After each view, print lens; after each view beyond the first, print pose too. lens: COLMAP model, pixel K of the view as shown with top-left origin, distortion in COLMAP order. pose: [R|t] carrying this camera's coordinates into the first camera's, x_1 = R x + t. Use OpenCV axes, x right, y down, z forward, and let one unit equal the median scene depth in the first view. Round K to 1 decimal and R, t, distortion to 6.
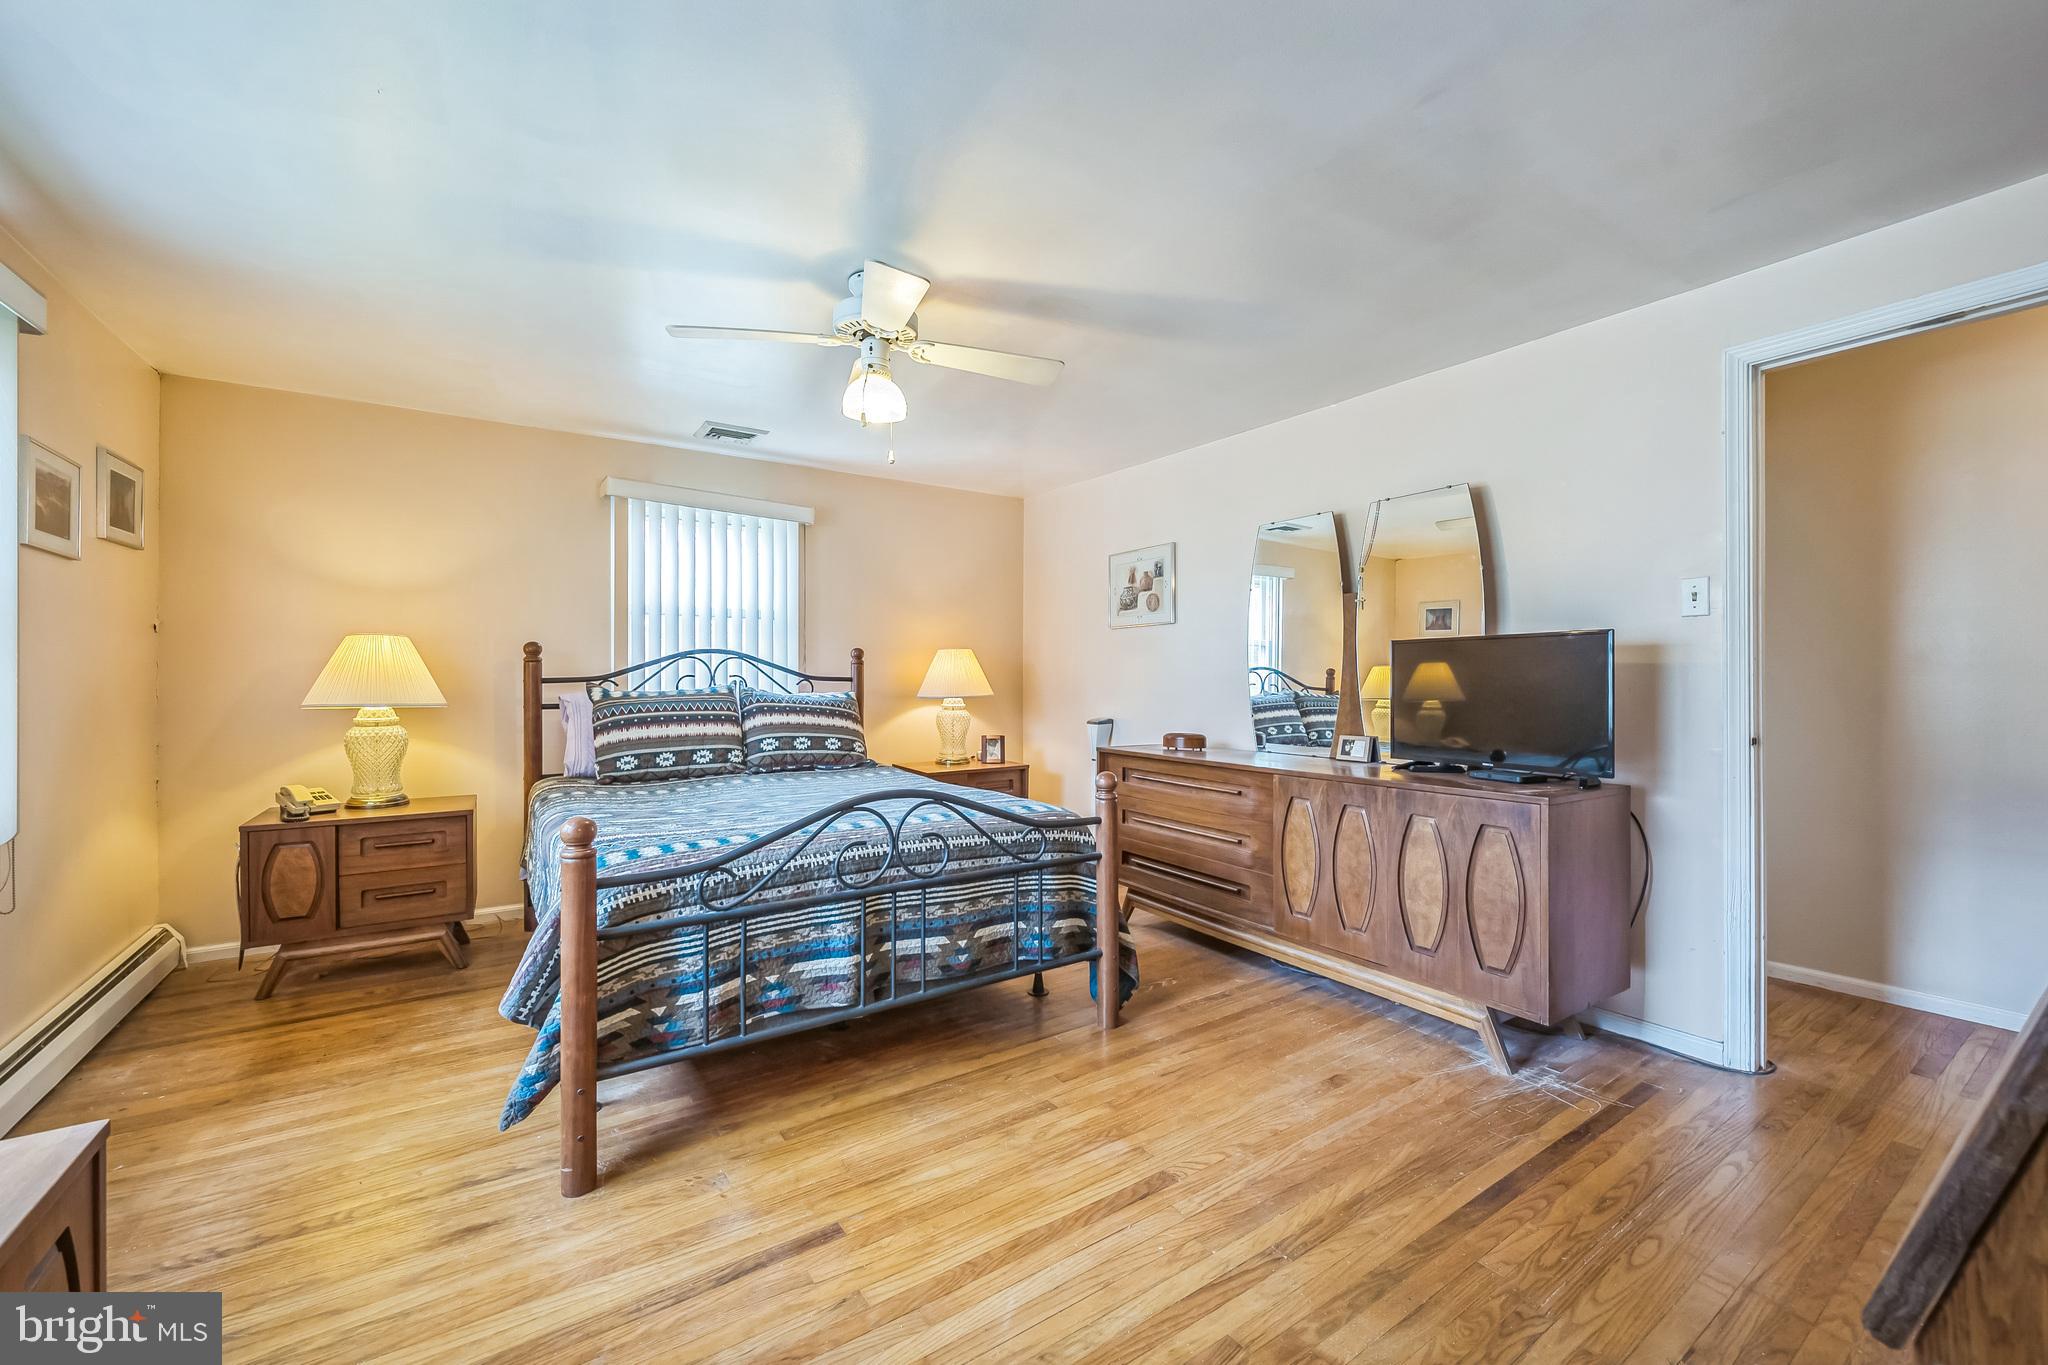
lens RADIAL K [[816.7, 0, 1028.5], [0, 816.7, 686.0], [0, 0, 1]] dist [-0.000966, -0.000069]
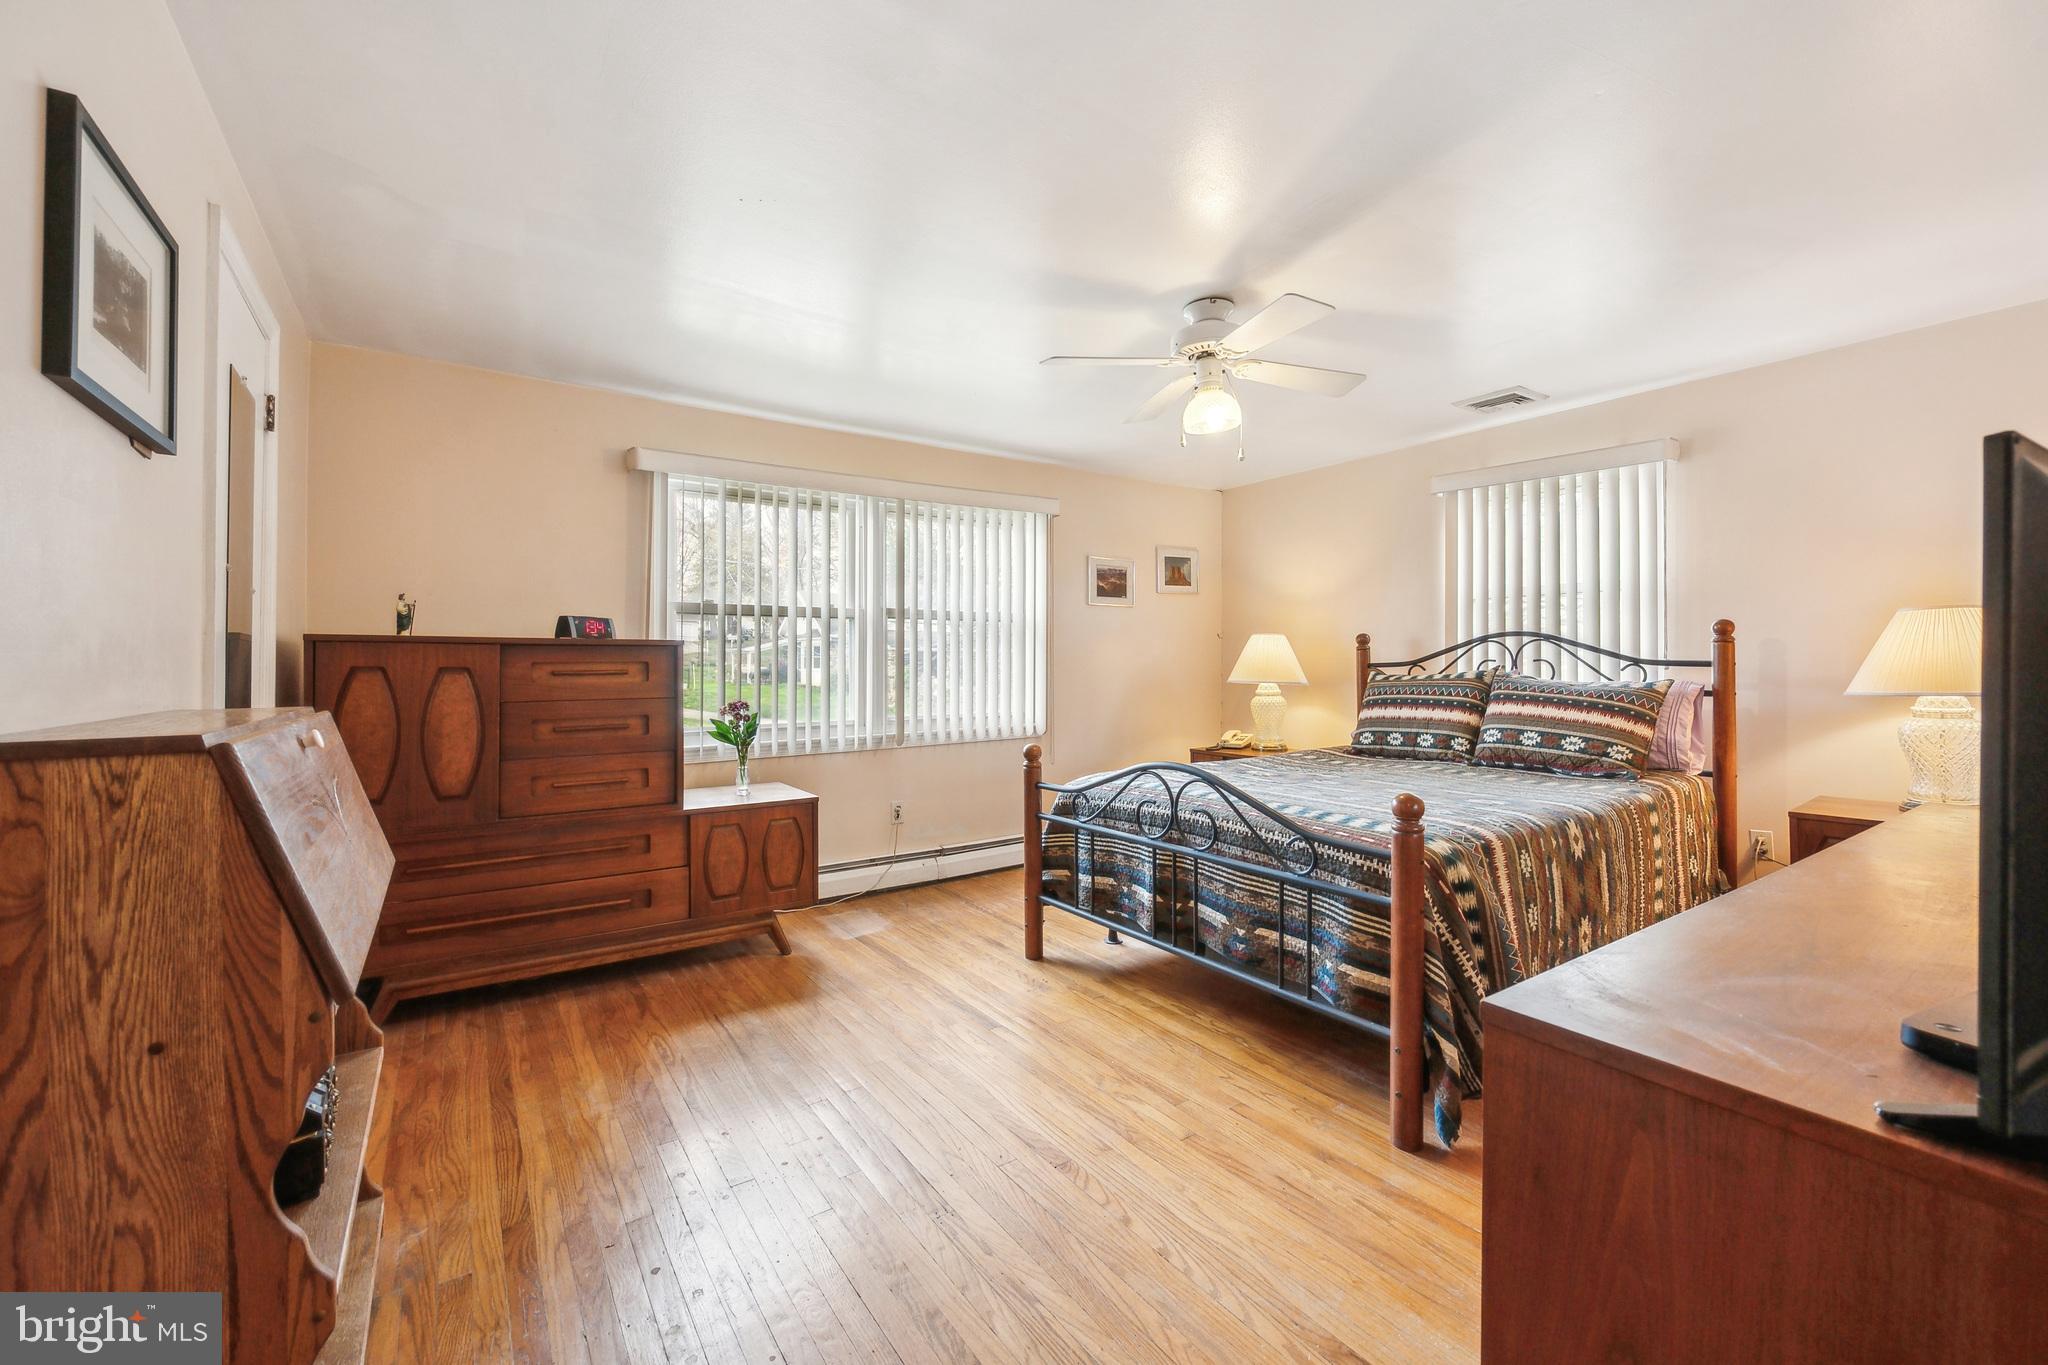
lens RADIAL K [[816.7, 0, 1026.4], [0, 816.7, 664.4], [0, 0, 1]] dist [-0.000966, -0.000069]
pose [[0.012414, -0.000662, -0.999923, 0.636765], [-0.006703, 0.999977, -0.000745, -0.003994], [0.999900, 0.006711, 0.012410, 0.512265]]
